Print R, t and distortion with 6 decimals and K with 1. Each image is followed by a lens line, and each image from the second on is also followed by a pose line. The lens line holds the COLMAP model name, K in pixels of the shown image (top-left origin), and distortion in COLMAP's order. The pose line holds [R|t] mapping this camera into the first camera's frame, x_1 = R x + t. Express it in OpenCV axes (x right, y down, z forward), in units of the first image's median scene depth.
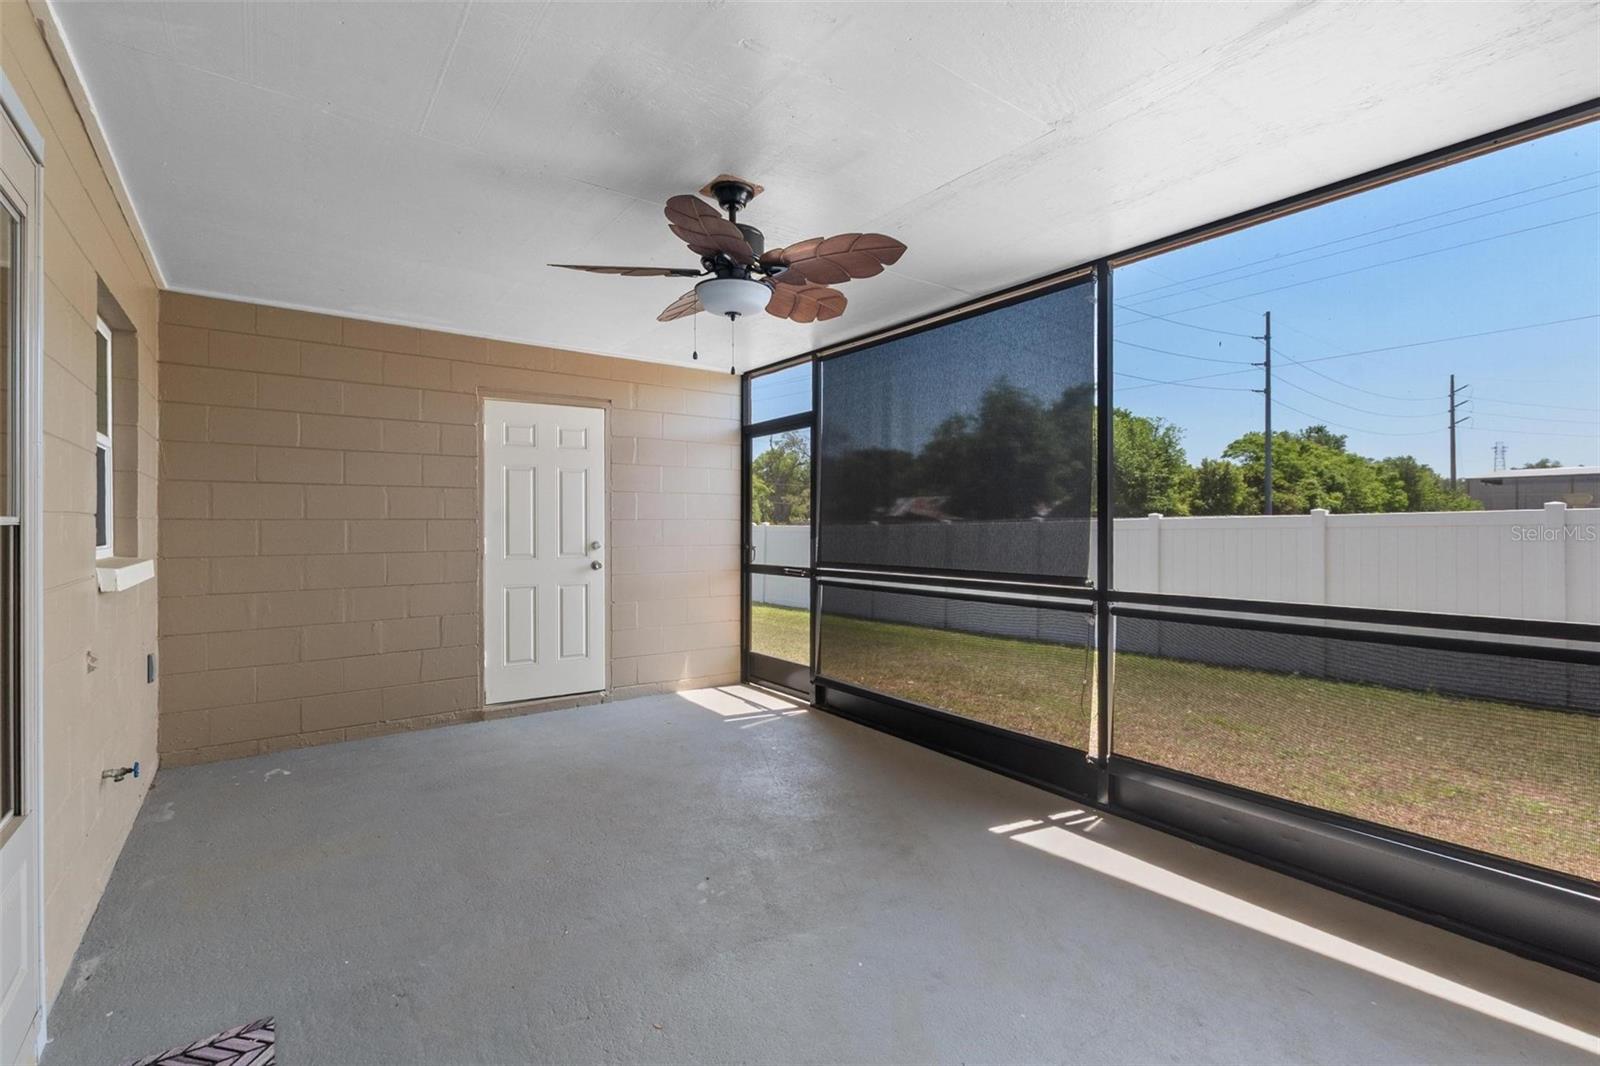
lens RADIAL K [[707.5, 0, 800.3], [0, 707.5, 536.1], [0, 0, 1]] dist [-0.026440, 0.004456]
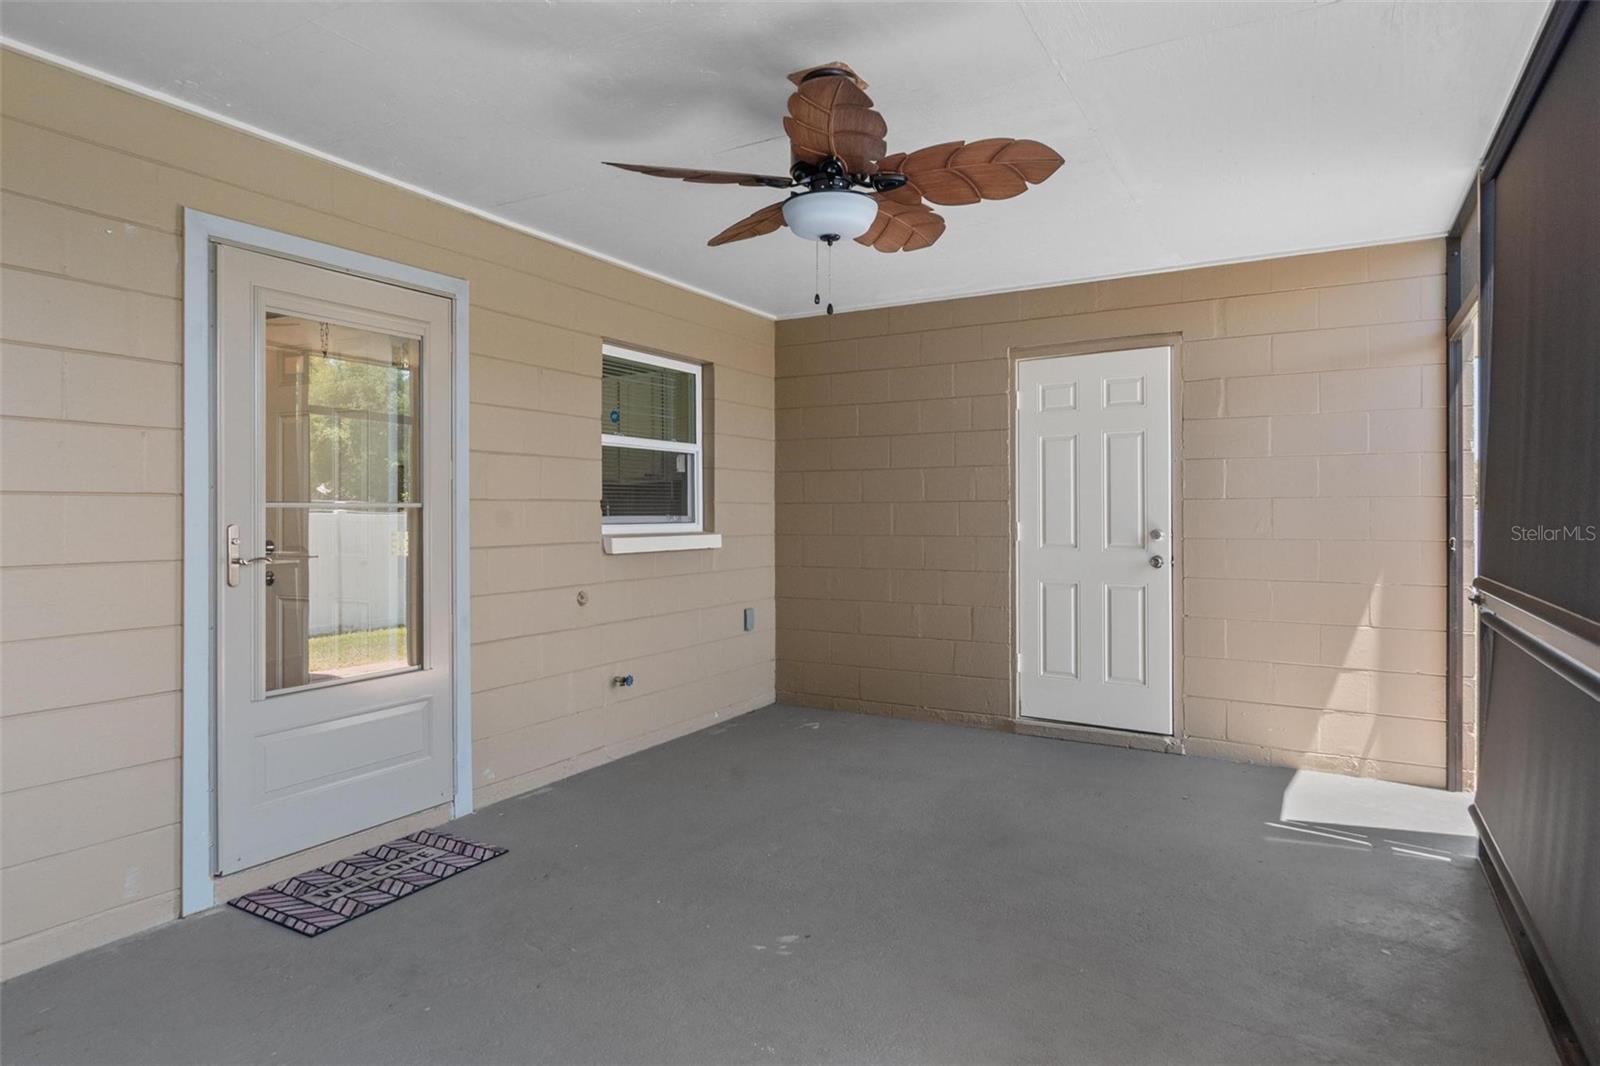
lens RADIAL K [[889.5, 0, 801.3], [0, 889.5, 517.0], [0, 0, 1]] dist [-0.003881, -0.000541]
pose [[0.387677, 0.004135, -0.921786, 0.452665], [-0.010816, 0.999942, -0.000064, -0.000584], [0.921732, 0.009995, 0.387699, 0.325871]]
